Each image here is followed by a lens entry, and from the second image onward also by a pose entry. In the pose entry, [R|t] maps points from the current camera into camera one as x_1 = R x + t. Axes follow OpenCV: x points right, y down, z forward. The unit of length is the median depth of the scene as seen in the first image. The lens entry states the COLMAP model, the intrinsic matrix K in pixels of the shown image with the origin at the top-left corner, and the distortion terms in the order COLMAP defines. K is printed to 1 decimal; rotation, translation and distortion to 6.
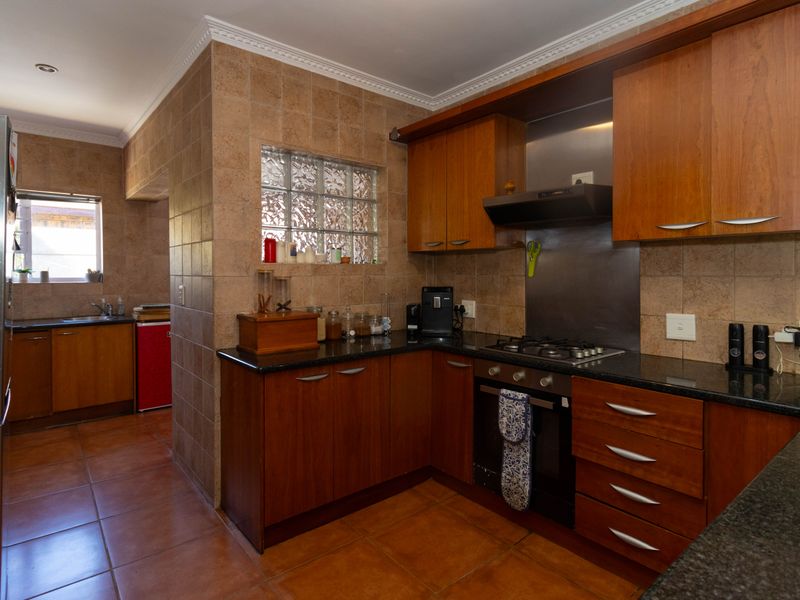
lens RADIAL K [[440.5, 0, 402.0], [0, 440.5, 278.9], [0, 0, 1]] dist [0.001519, 0.000375]
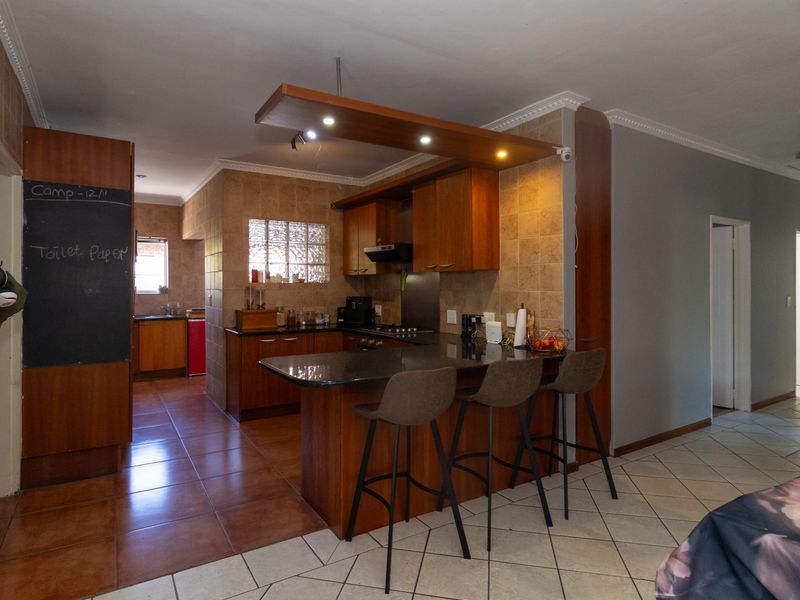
lens RADIAL K [[466.6, 0, 406.7], [0, 466.6, 288.9], [0, 0, 1]] dist [0.004062, 0.000192]
pose [[0.993076, 0.002135, -0.117456, 0.503211], [-0.003107, 0.999962, -0.008088, 0.002846], [0.117434, 0.008397, 0.993045, -0.771016]]
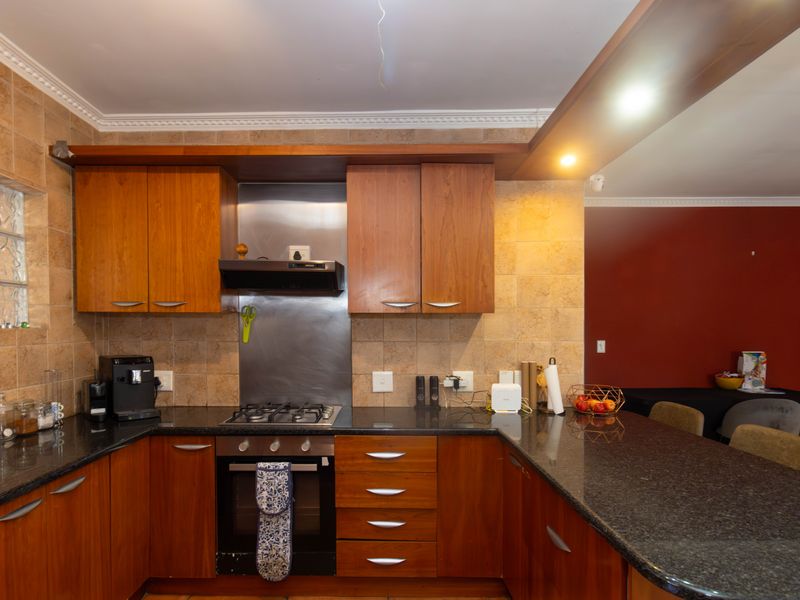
lens RADIAL K [[452.5, 0, 374.5], [0, 452.5, 334.9], [0, 0, 1]] dist [0.003248, 0.000990]
pose [[0.649720, -0.012404, 0.760073, -0.273640], [0.007722, 0.999923, 0.009717, -0.028671], [-0.760135, -0.000444, 0.649765, 0.128465]]
